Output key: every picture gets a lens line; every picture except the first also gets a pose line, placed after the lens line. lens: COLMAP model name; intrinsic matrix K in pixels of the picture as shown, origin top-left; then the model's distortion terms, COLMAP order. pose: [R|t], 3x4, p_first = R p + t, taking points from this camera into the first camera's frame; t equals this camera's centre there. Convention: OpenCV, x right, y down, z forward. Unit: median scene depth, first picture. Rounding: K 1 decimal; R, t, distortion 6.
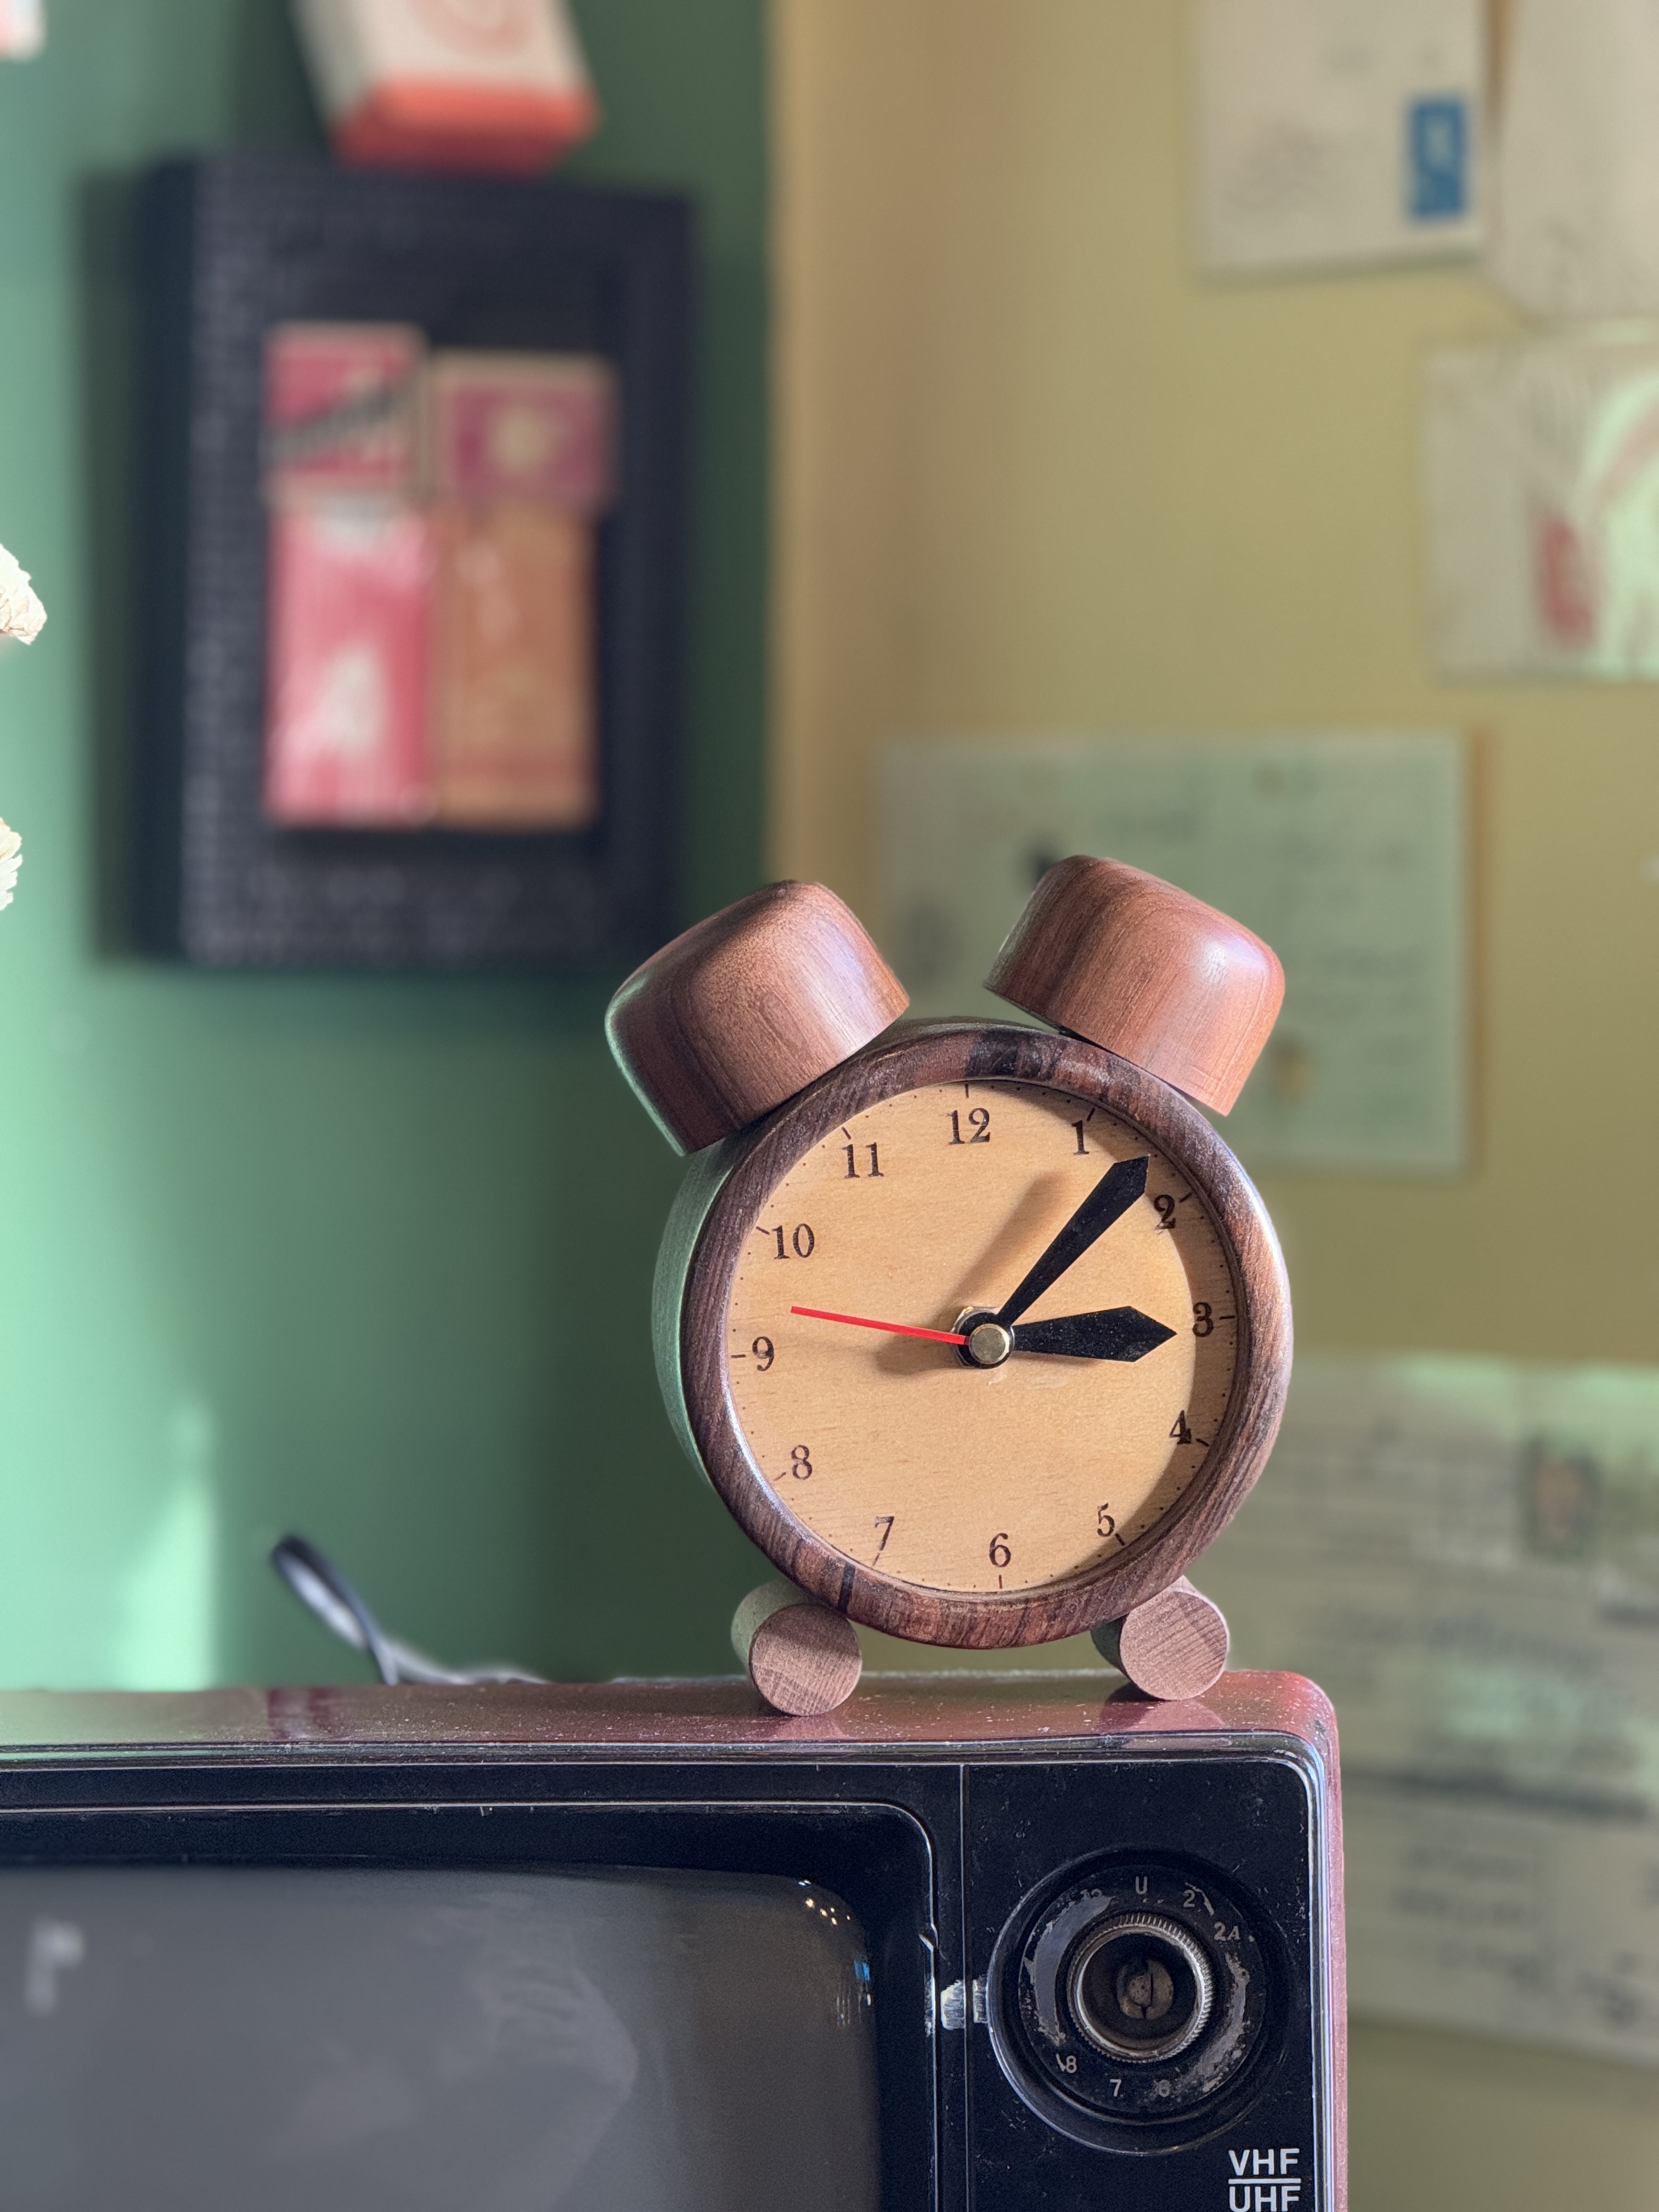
lens RADIAL K [[7745.3, 0, 829.5], [0, 7745.3, 1105.5], [0, 0, 1]] dist [0.078745, 0.000000]
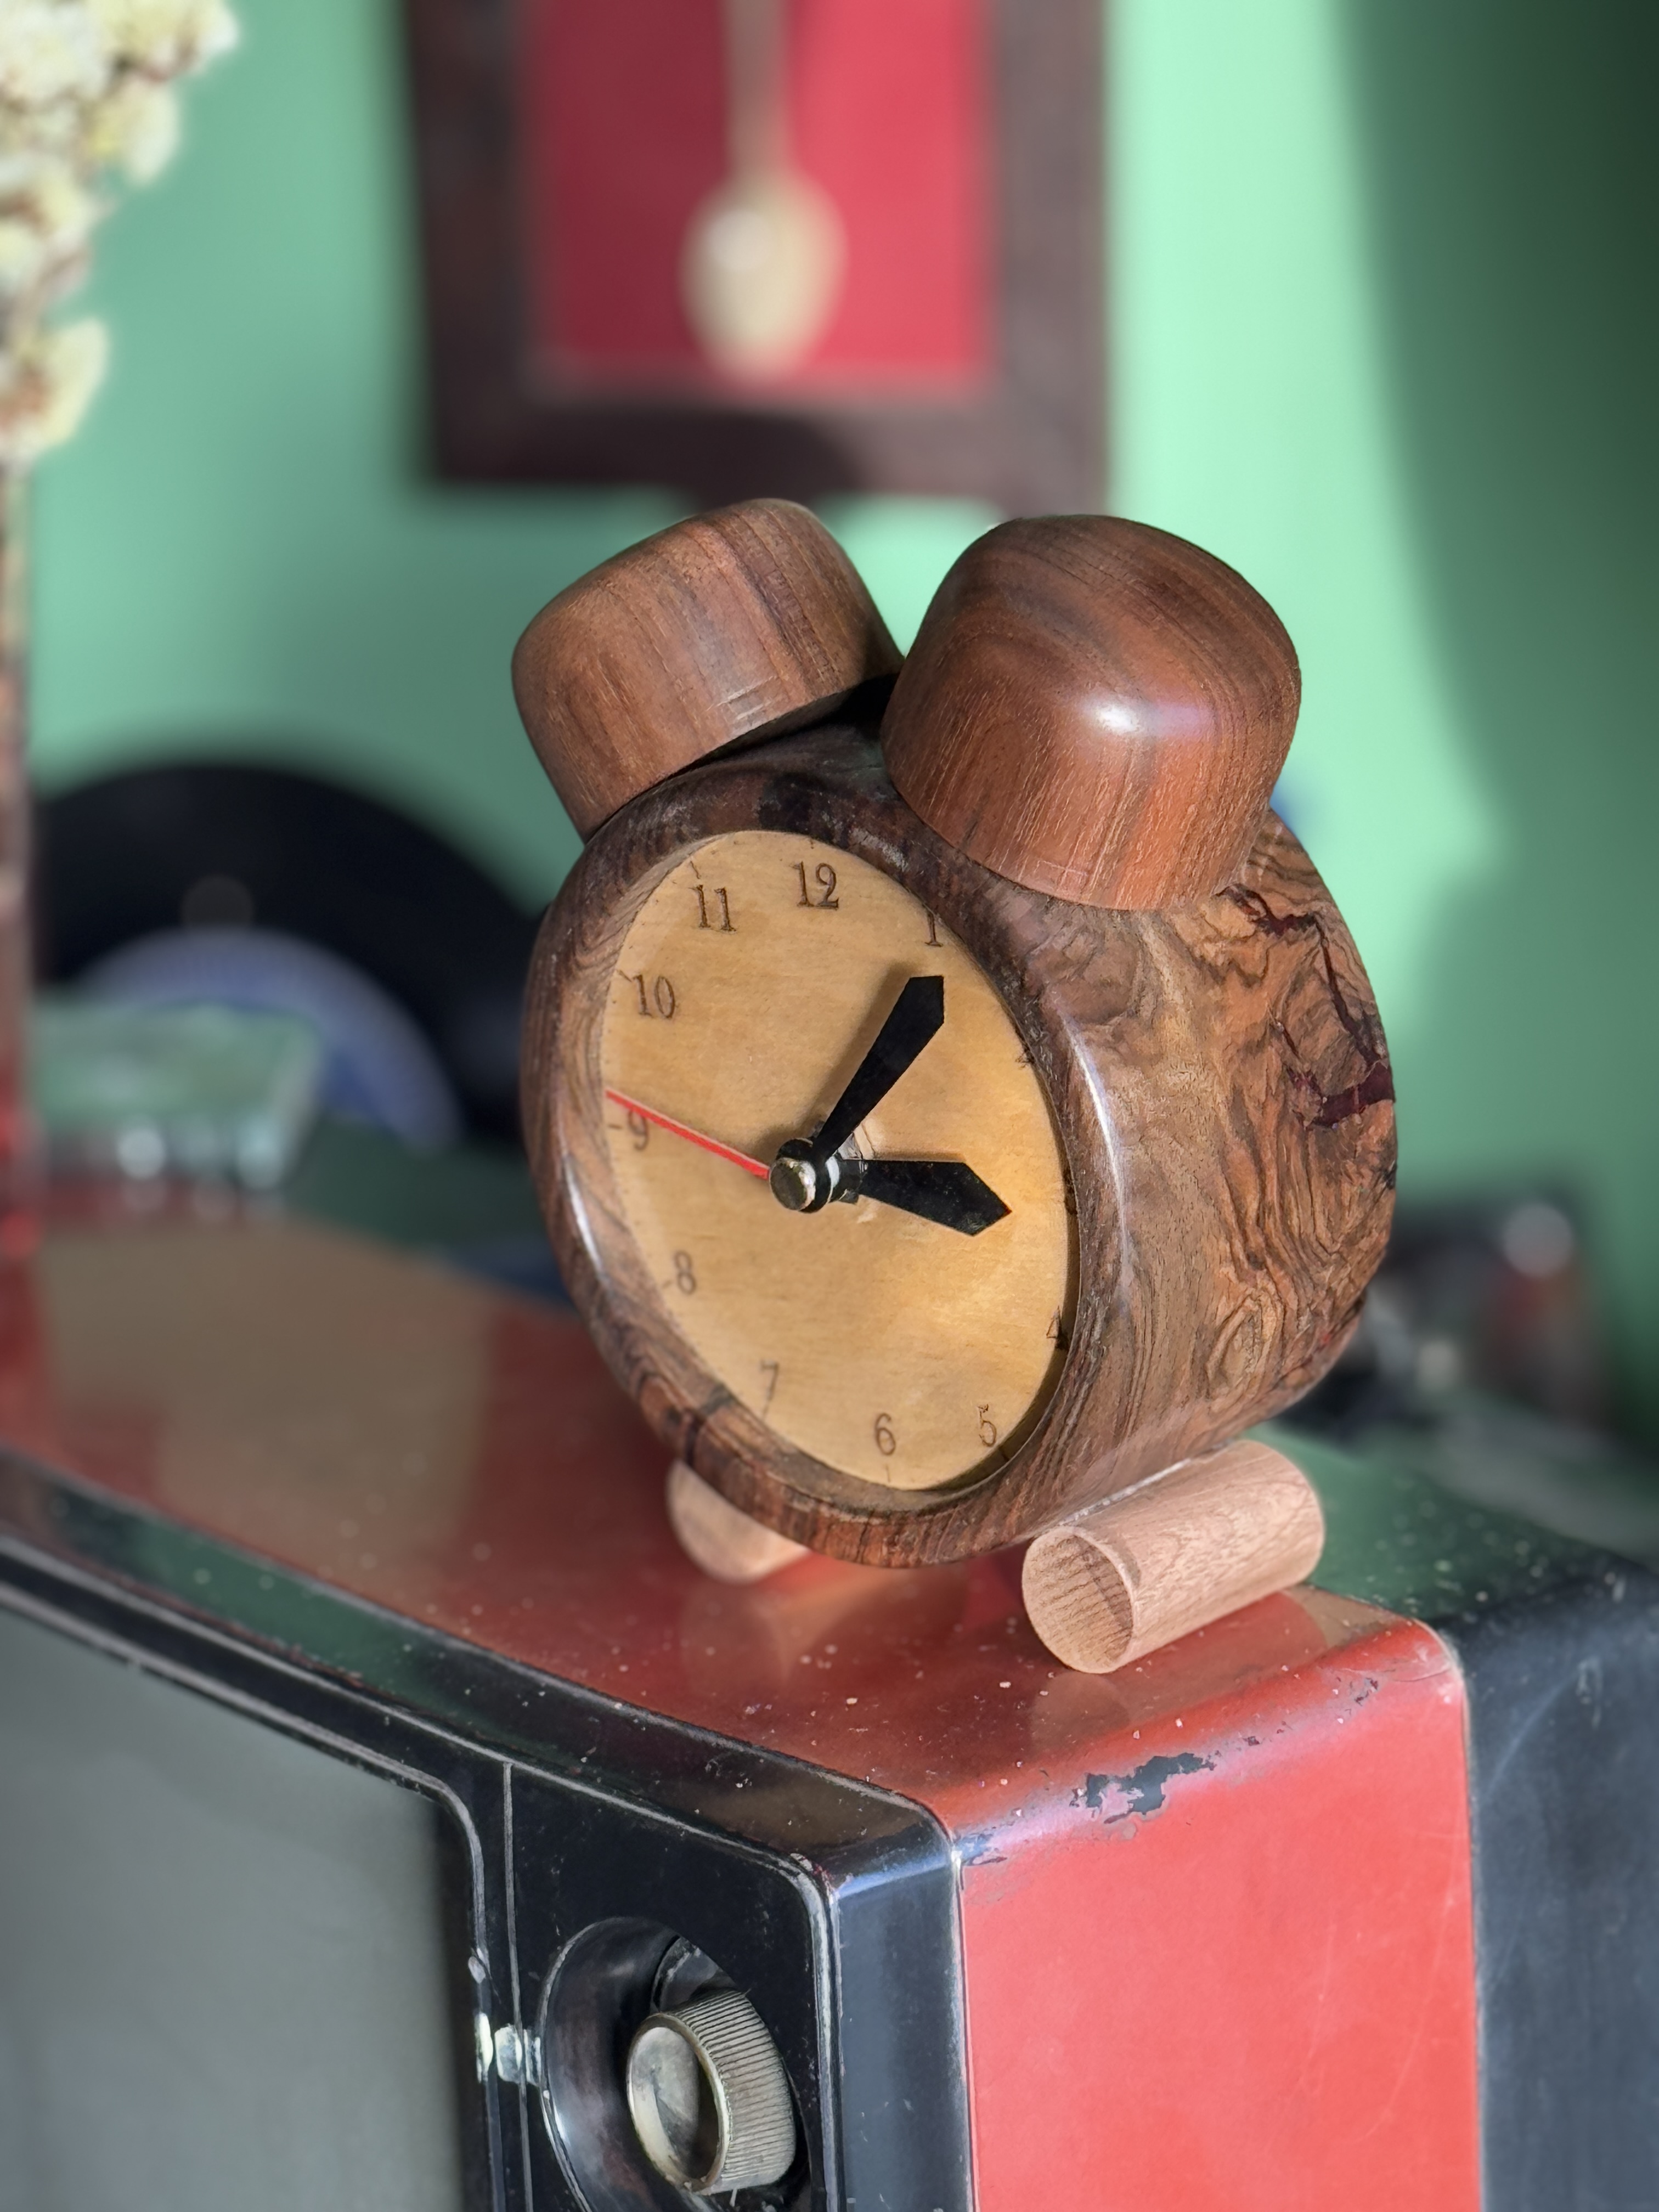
lens RADIAL K [[6790.8, 0, 829.7], [0, 6790.8, 1107.0], [0, 0, 1]] dist [0.070584, 0.000000]
pose [[0.691746, 0.186935, -0.697526, 0.474519], [0.003592, 0.965011, 0.262183, -0.146723], [0.722132, -0.183870, 0.666871, 0.565614]]
